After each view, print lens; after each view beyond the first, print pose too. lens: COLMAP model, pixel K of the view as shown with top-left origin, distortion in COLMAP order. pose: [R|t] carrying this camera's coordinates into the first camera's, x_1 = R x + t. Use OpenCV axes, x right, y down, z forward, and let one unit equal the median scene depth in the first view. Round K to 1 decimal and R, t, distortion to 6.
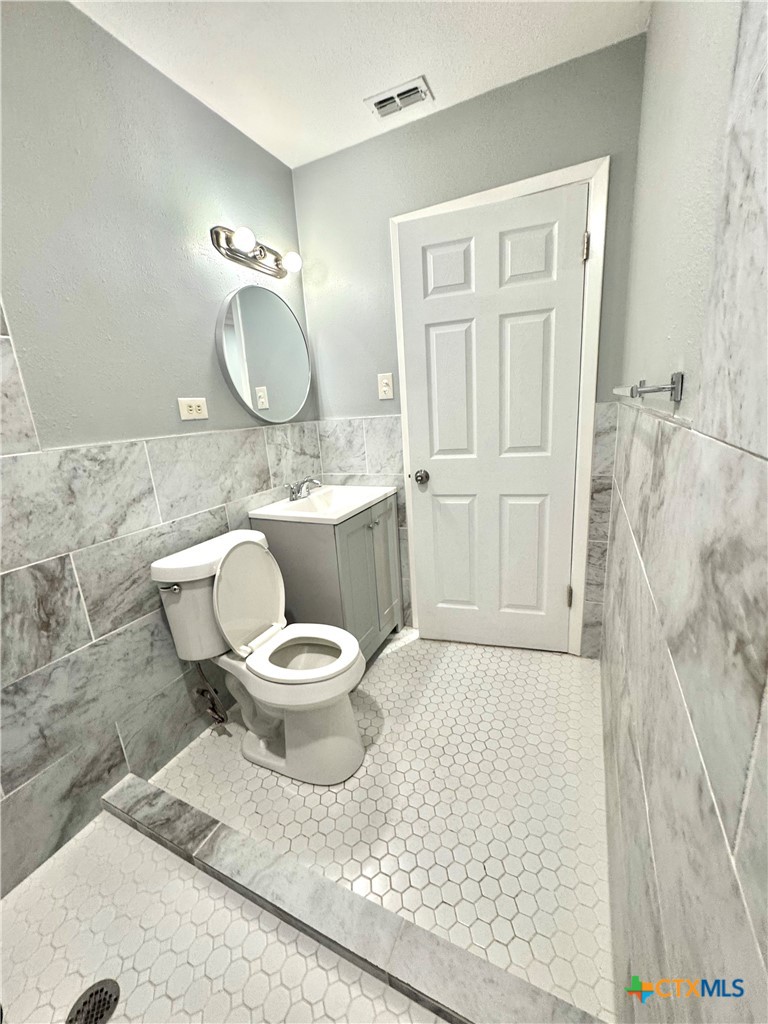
lens RADIAL K [[411.2, 0, 385.4], [0, 411.2, 511.6], [0, 0, 1]] dist [0.000887, 0.000197]
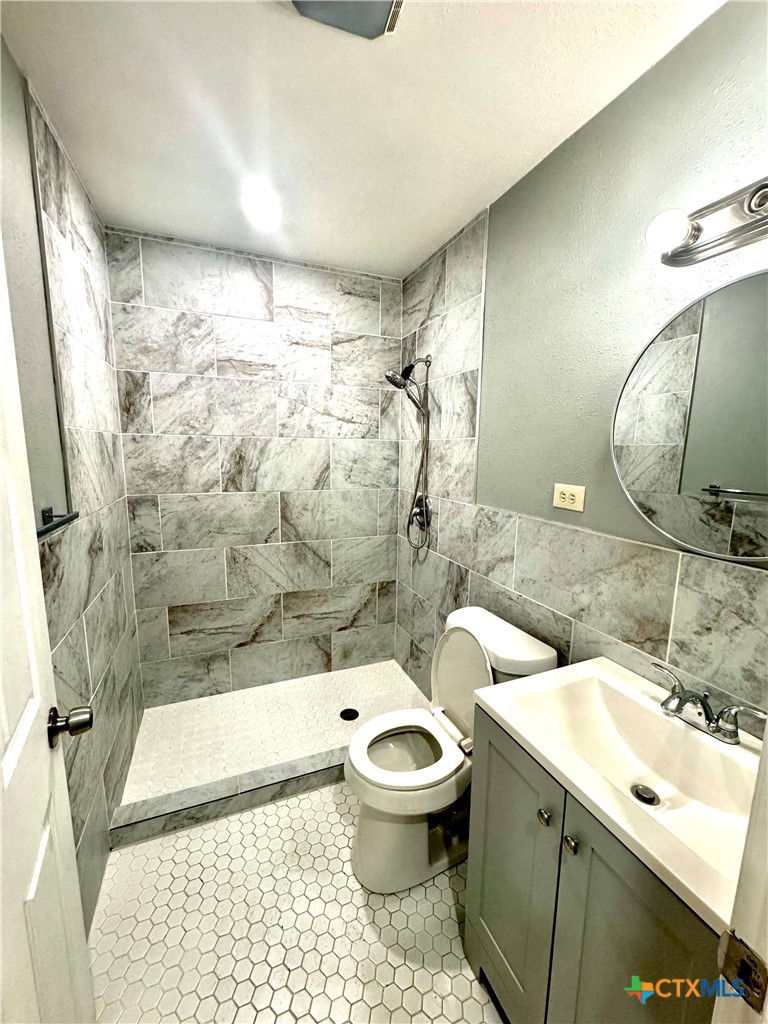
lens RADIAL K [[411.2, 0, 383.8], [0, 411.2, 511.7], [0, 0, 1]] dist [0.000887, 0.000197]
pose [[-0.669896, 0.170033, -0.722722, 0.455678], [-0.156647, 0.919142, 0.361441, -0.520864], [0.725742, 0.355340, -0.589095, 1.366637]]
